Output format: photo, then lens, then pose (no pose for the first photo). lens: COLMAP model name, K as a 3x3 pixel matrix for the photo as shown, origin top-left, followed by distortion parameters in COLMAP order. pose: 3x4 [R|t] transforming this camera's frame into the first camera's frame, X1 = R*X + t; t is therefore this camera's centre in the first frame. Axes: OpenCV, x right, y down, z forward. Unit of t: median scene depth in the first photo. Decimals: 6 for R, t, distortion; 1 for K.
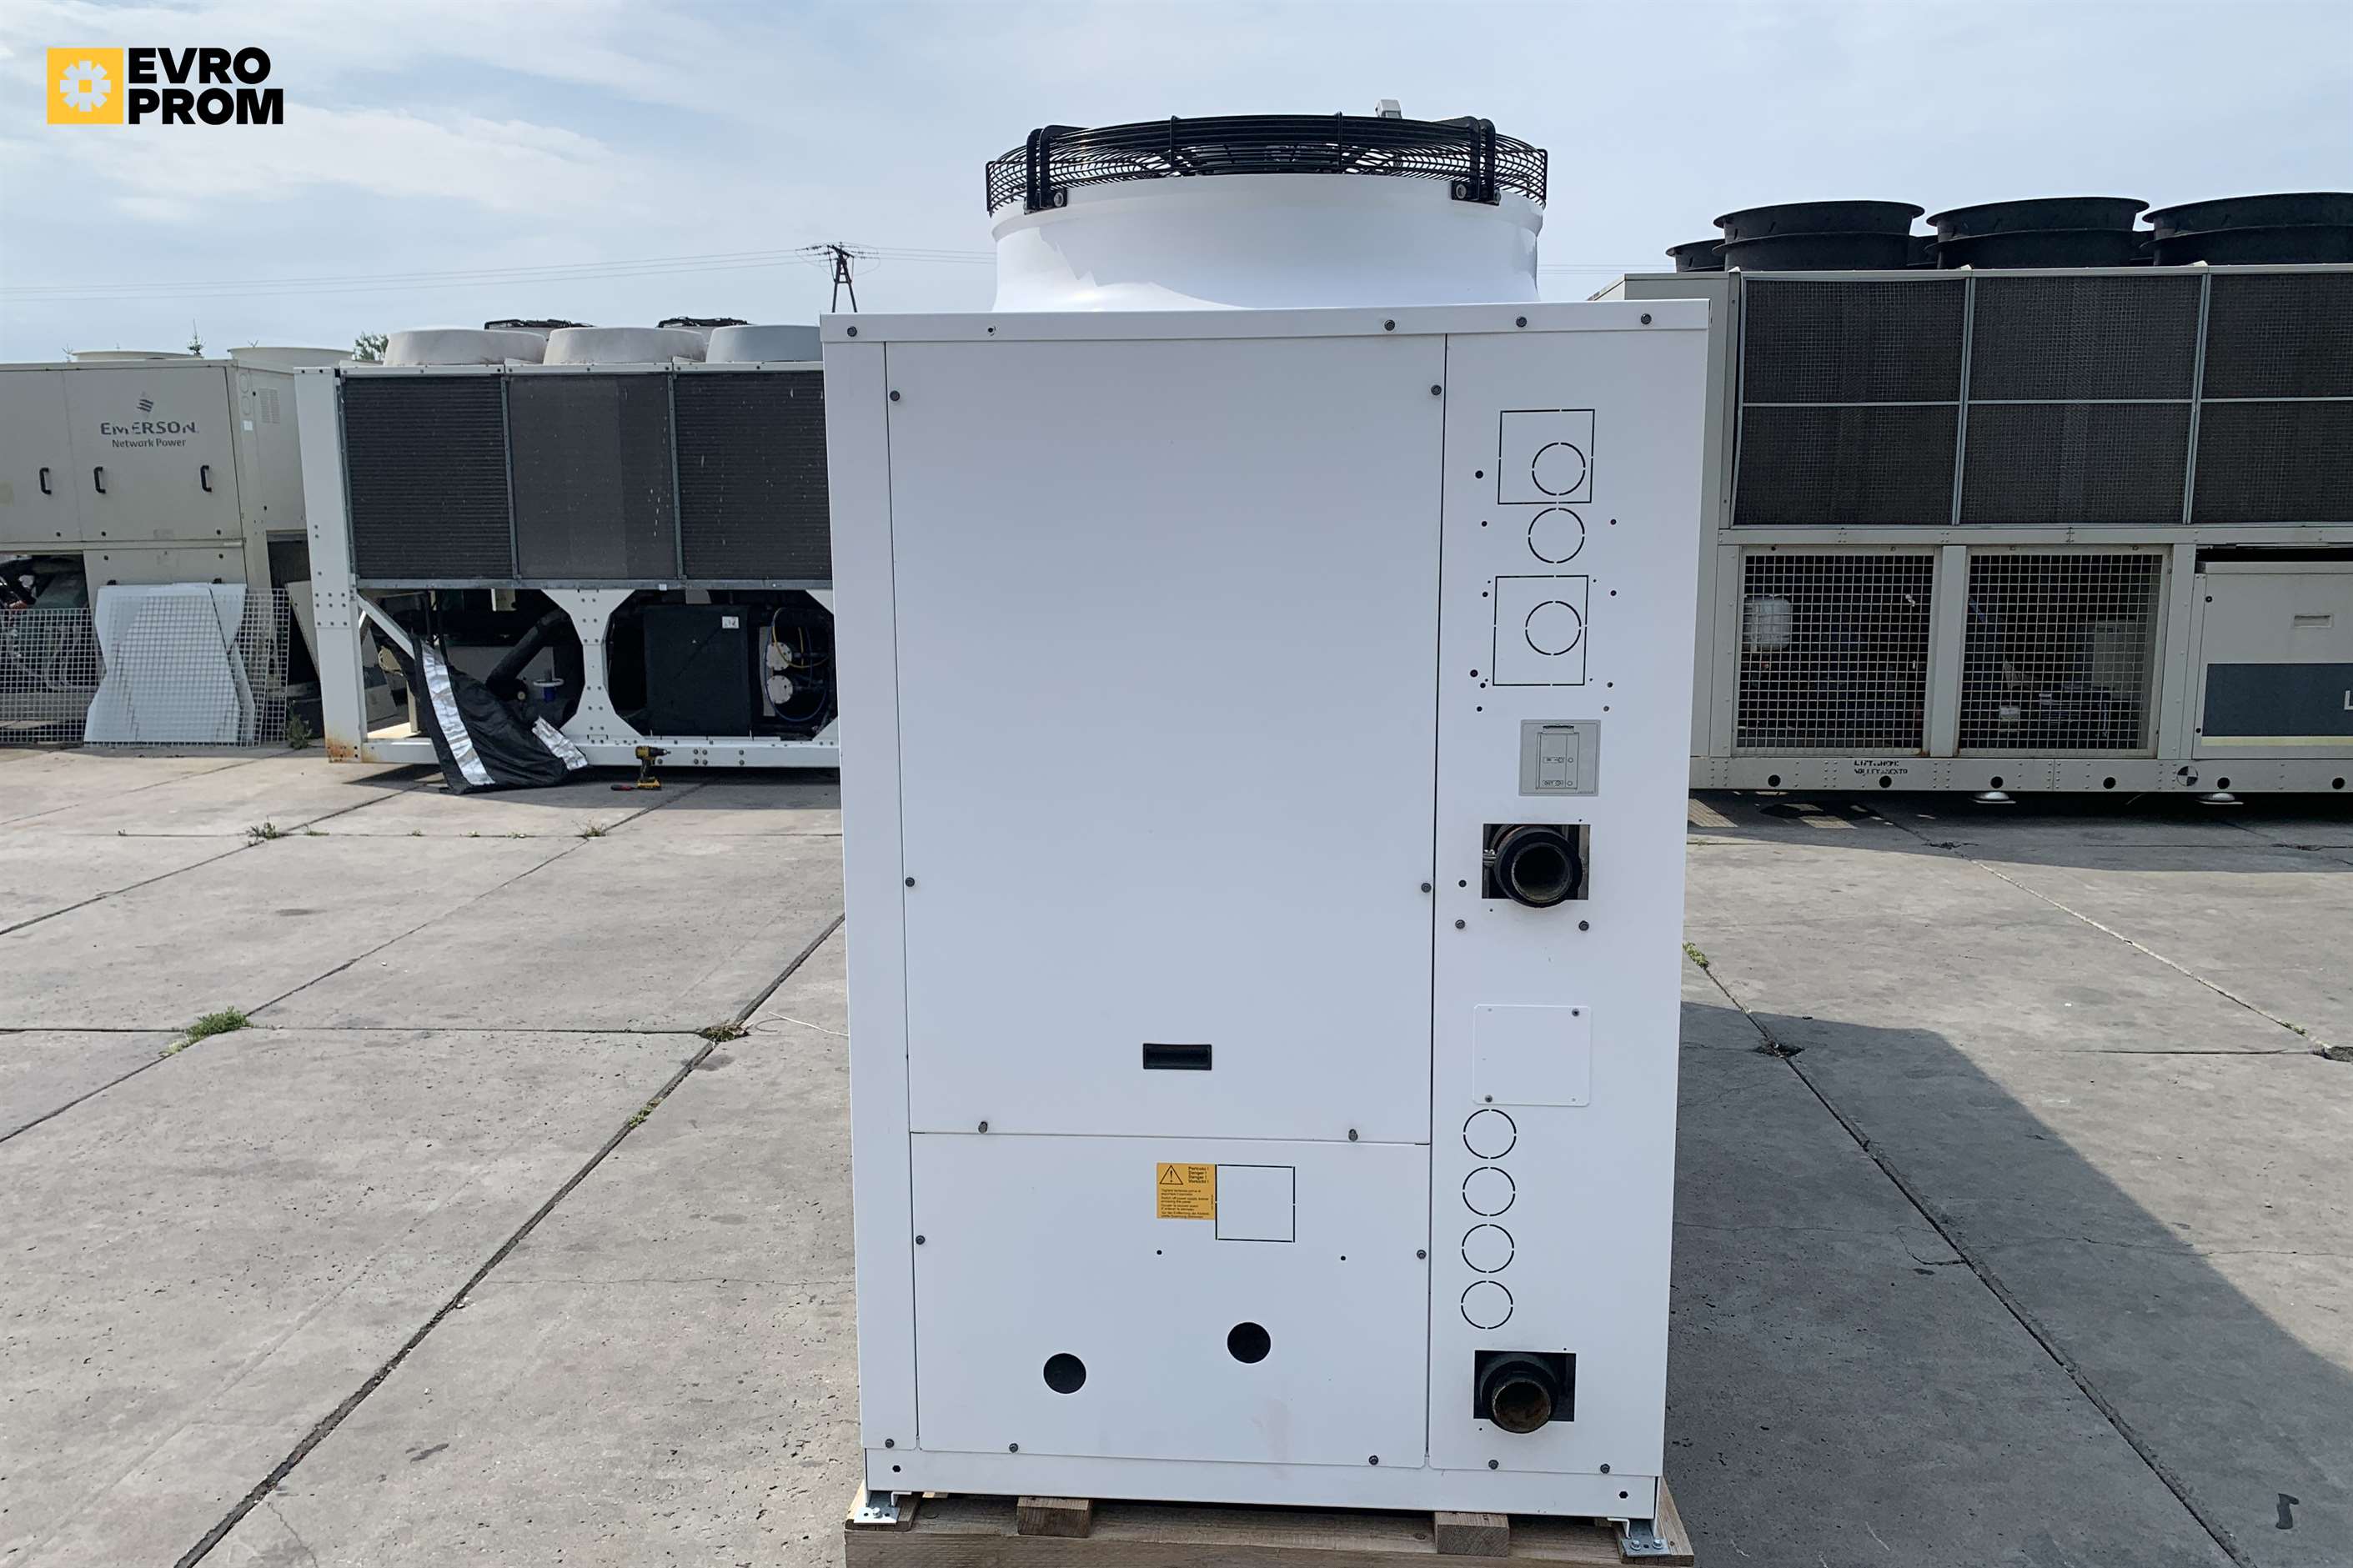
lens RADIAL K [[1792.0, 0, 1165.7], [0, 1792.0, 781.1], [0, 0, 1]] dist [0.013809, -0.007074]
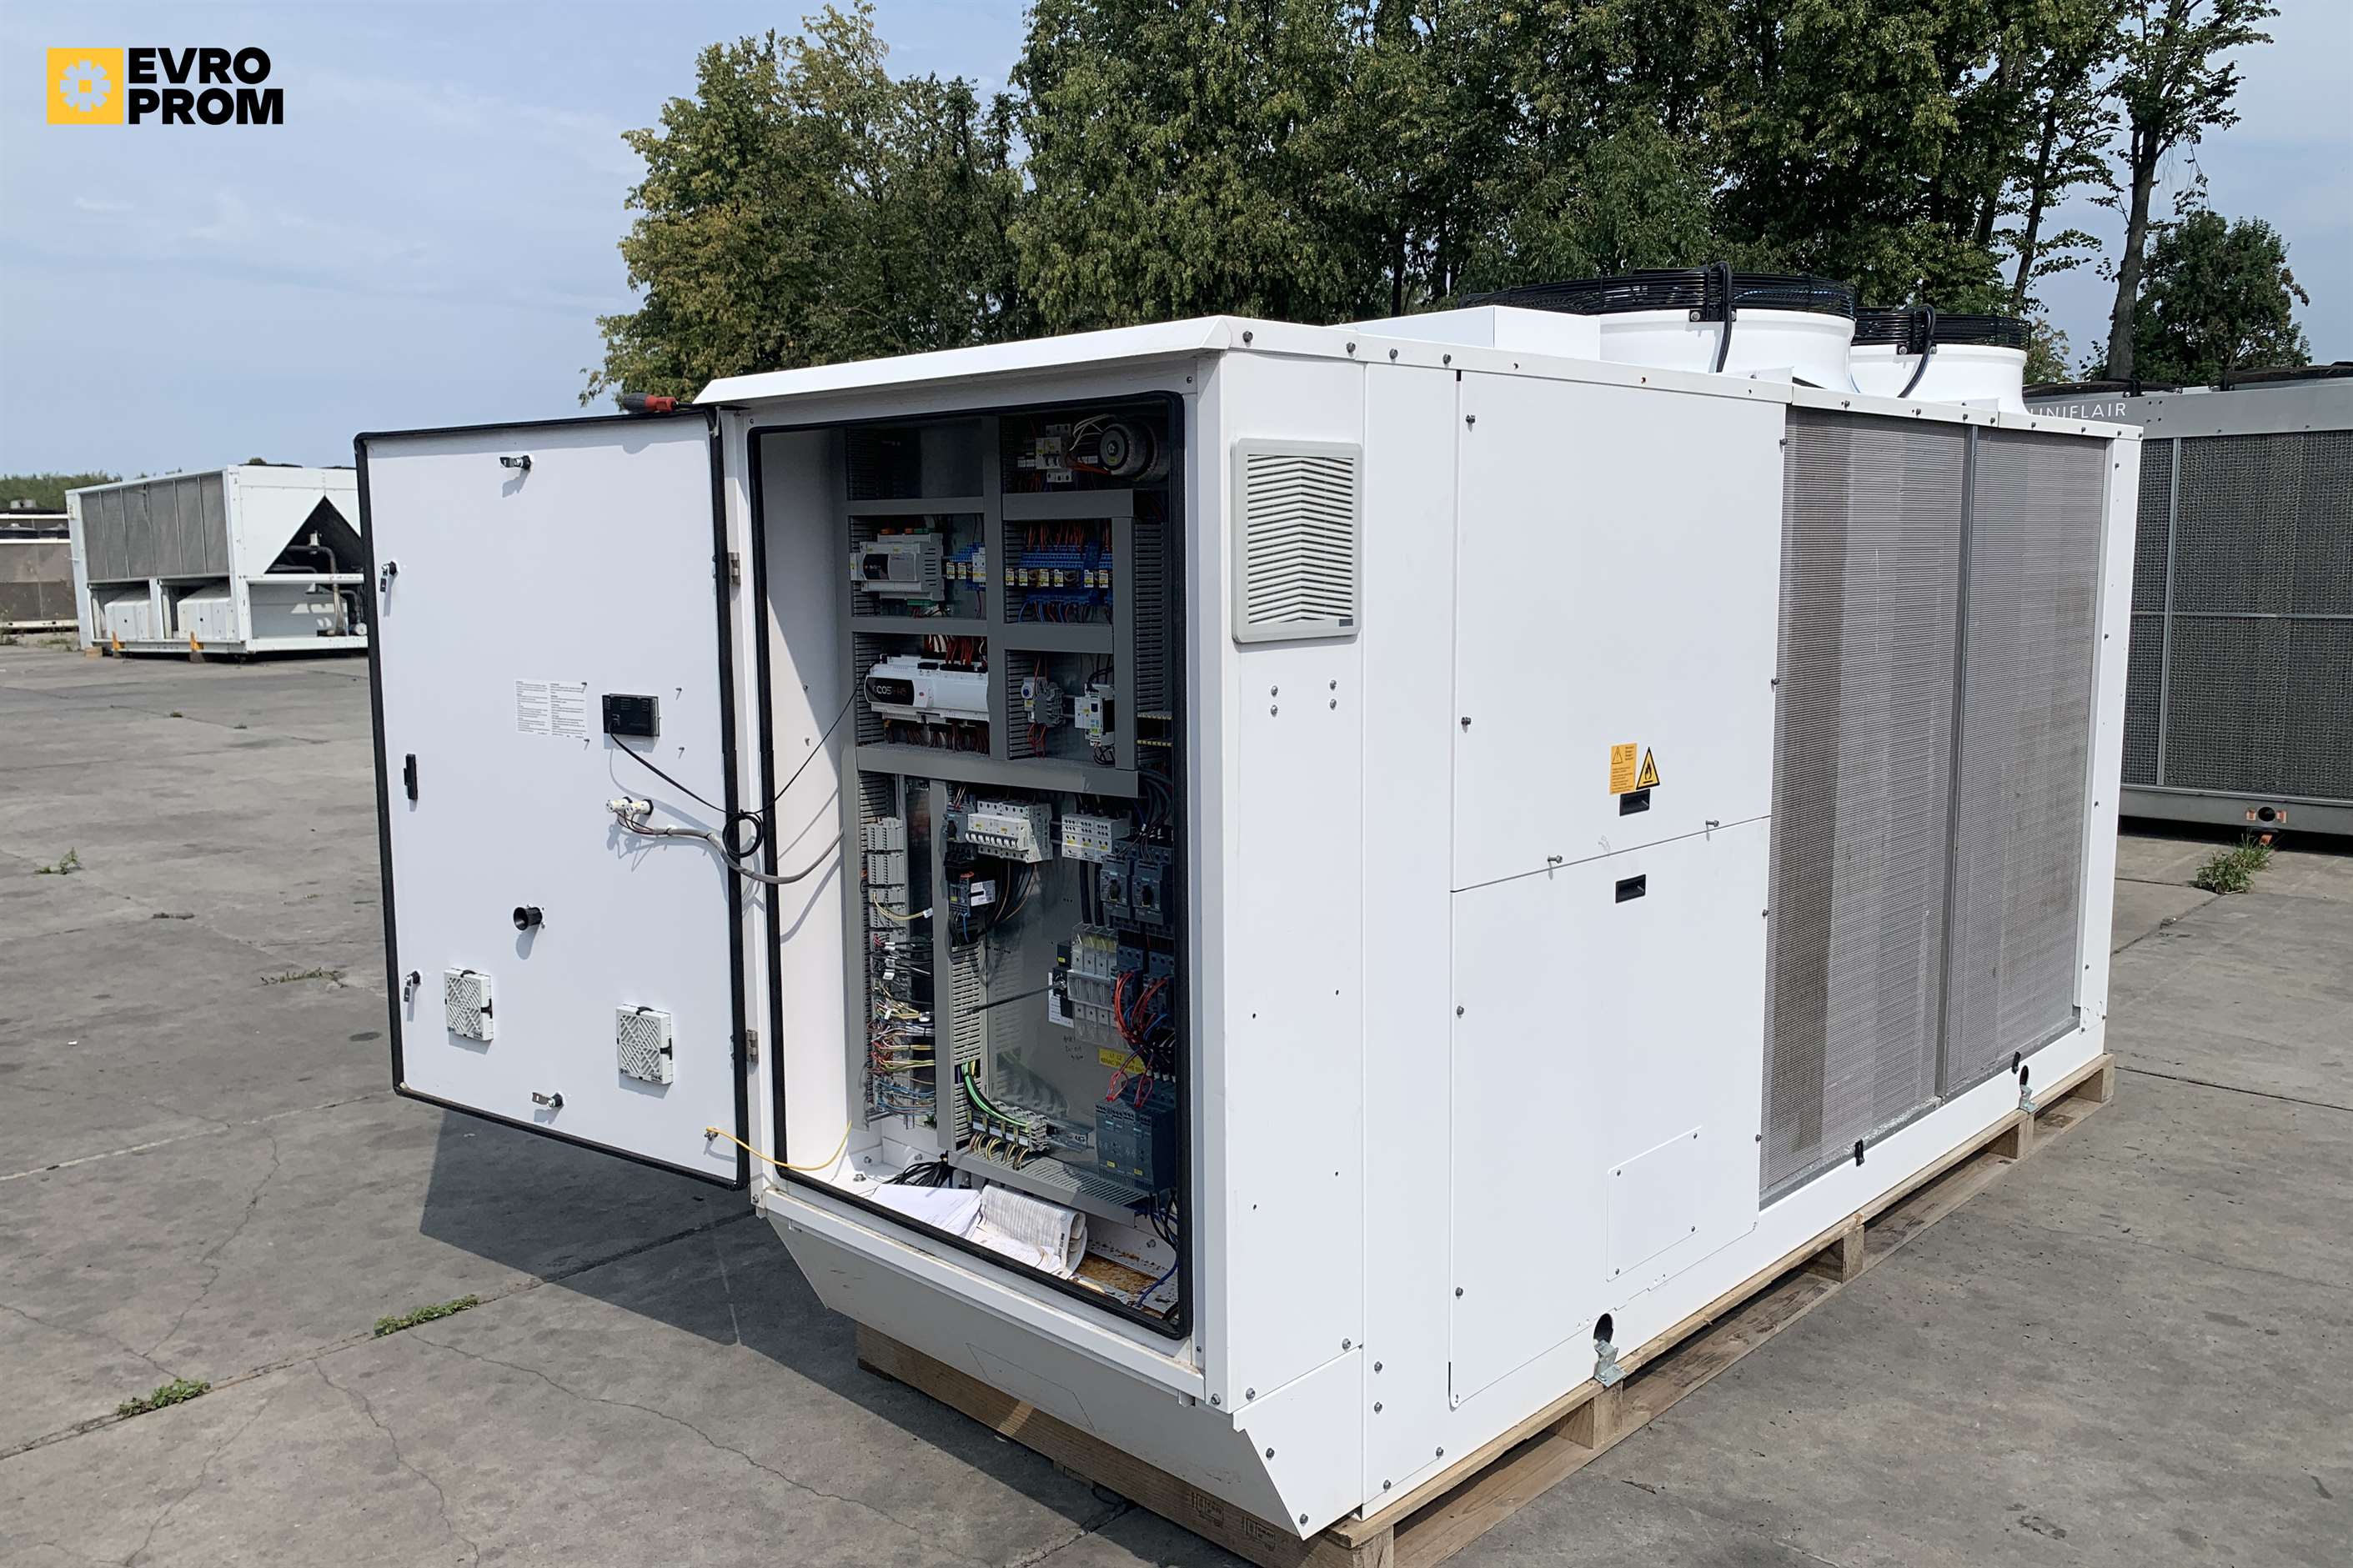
lens RADIAL K [[1818.7, 0, 1145.5], [0, 1818.7, 755.1], [0, 0, 1]] dist [-0.000119, 0.007795]
pose [[-0.763307, -0.065516, 0.642705, -0.325105], [0.114220, 0.965486, 0.234073, -0.245913], [-0.635859, 0.252080, -0.729479, 1.583760]]
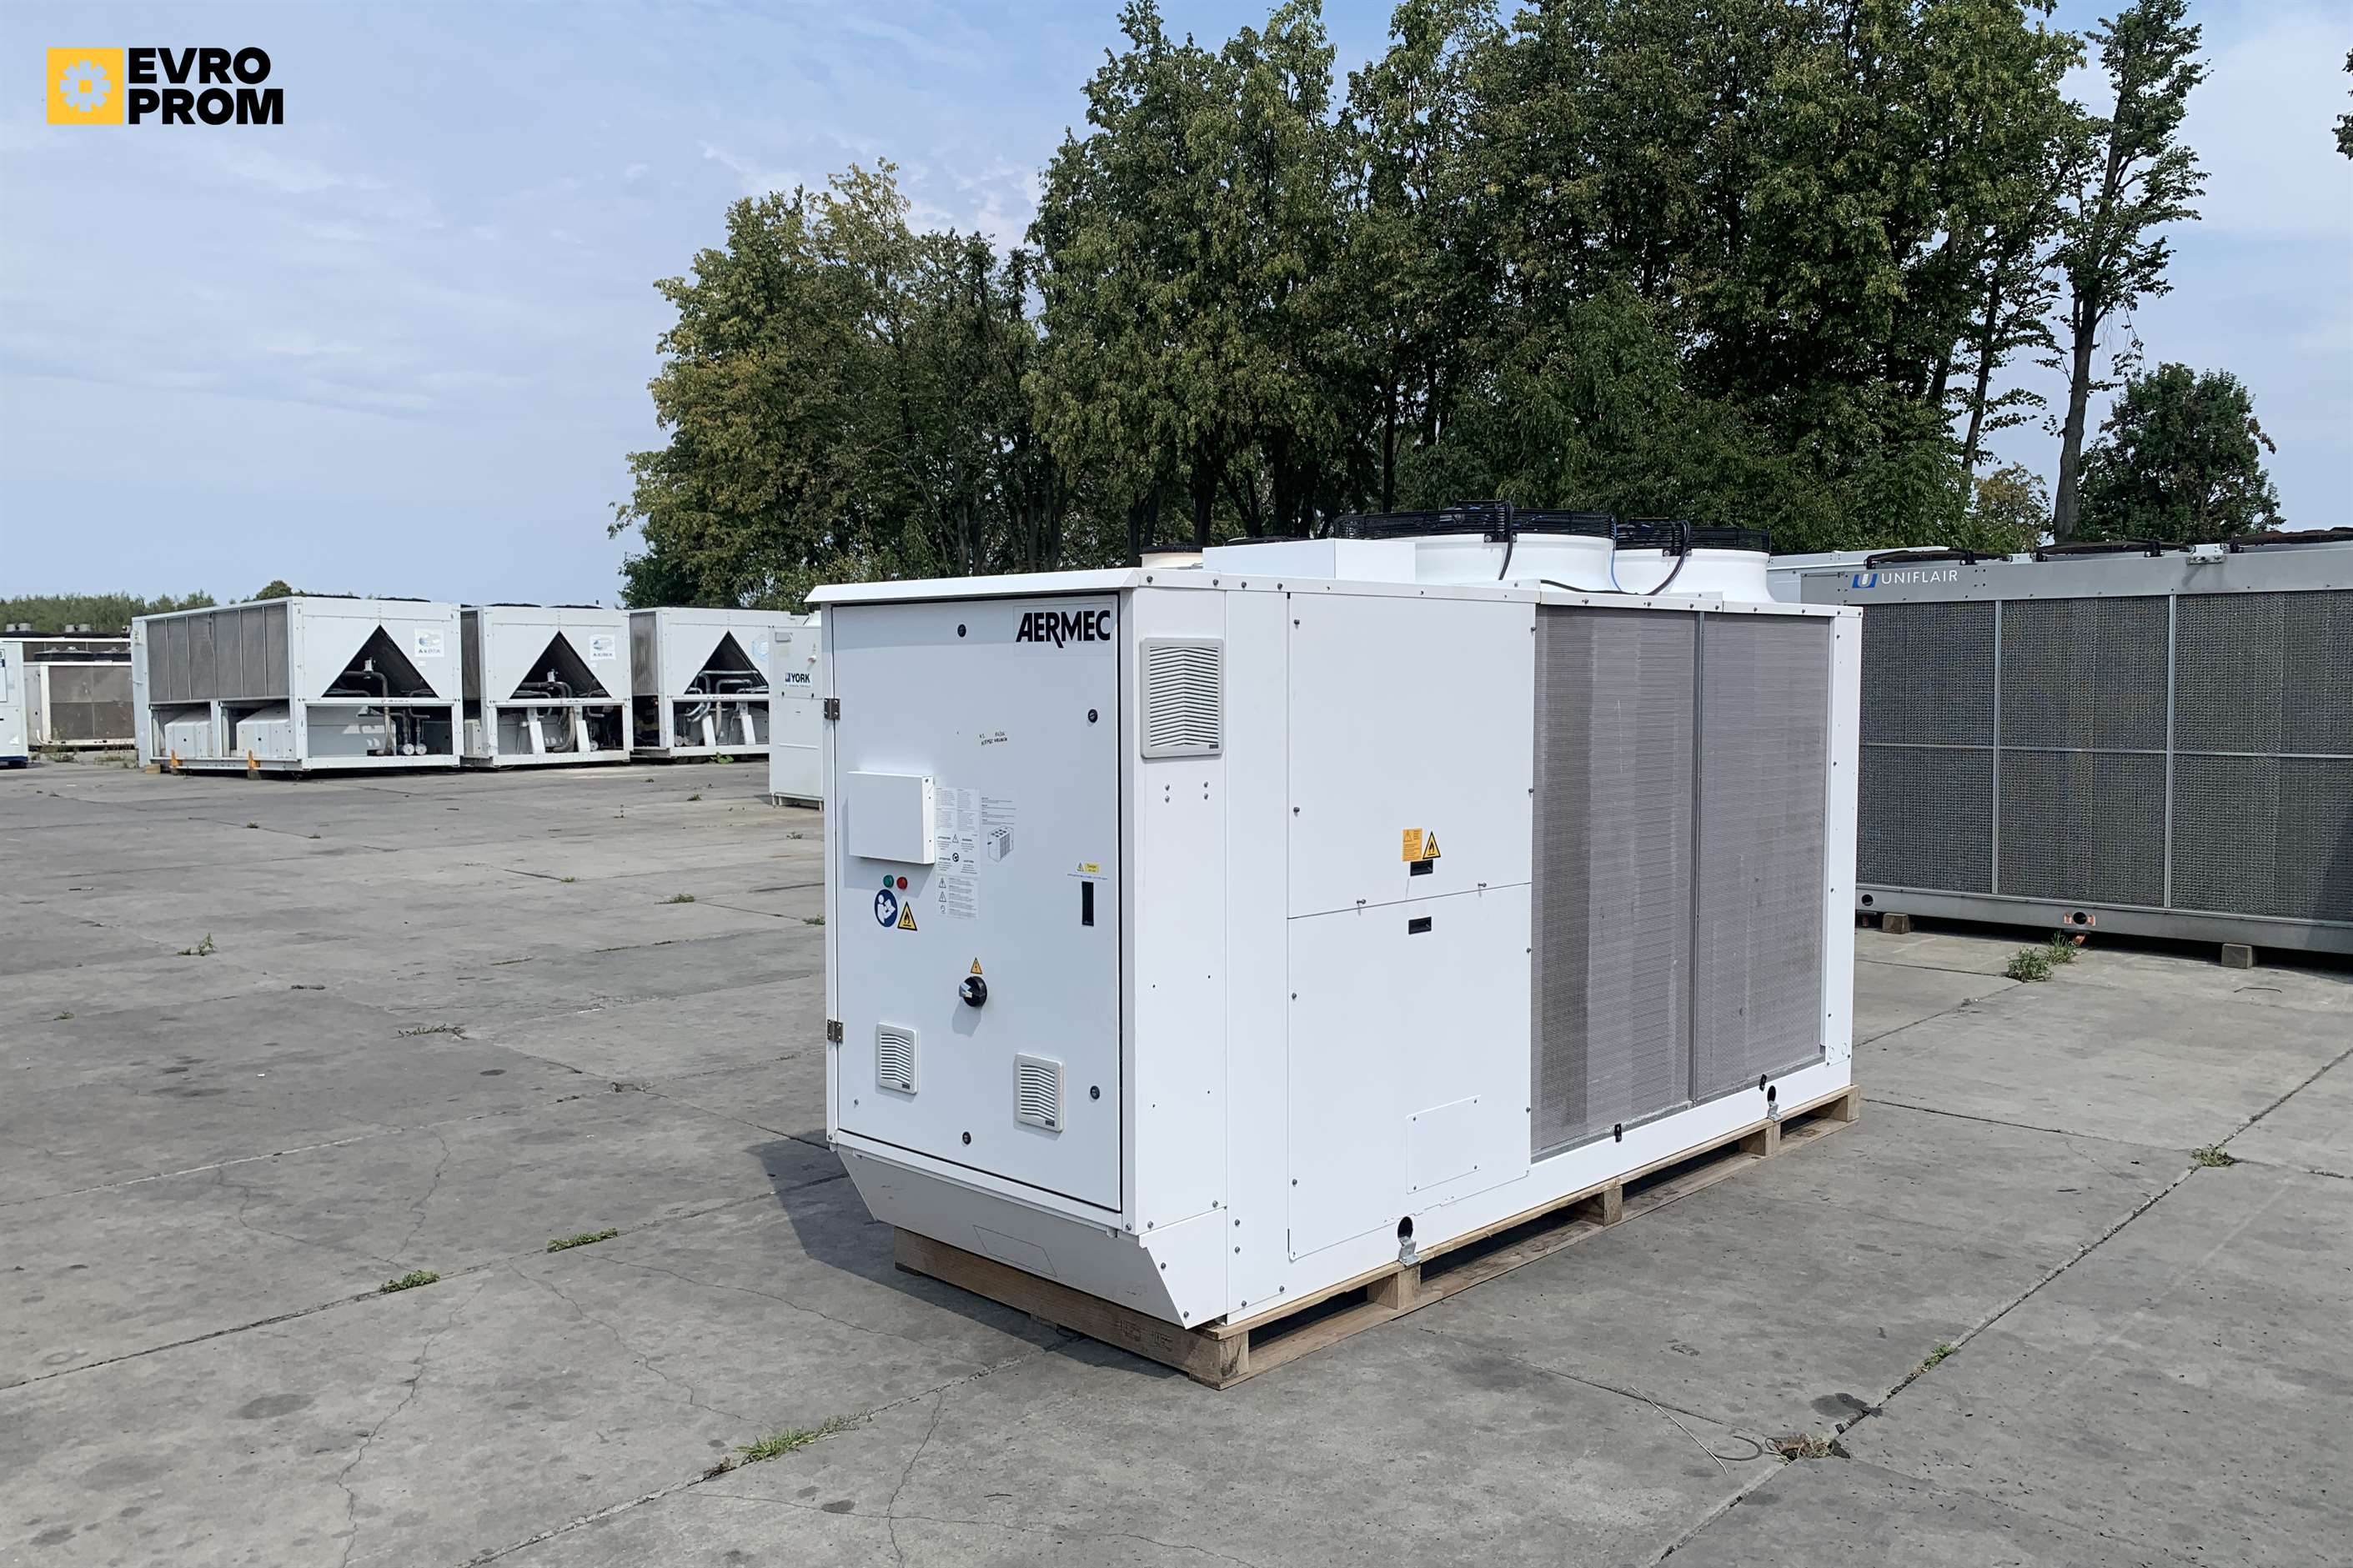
lens RADIAL K [[1811.4, 0, 1166.0], [0, 1811.4, 750.4], [0, 0, 1]] dist [0.020023, -0.007470]
pose [[-0.767184, -0.024941, 0.640942, -0.550978], [0.105481, 0.980734, 0.164420, -0.292909], [-0.632695, 0.193747, -0.749773, 1.800690]]
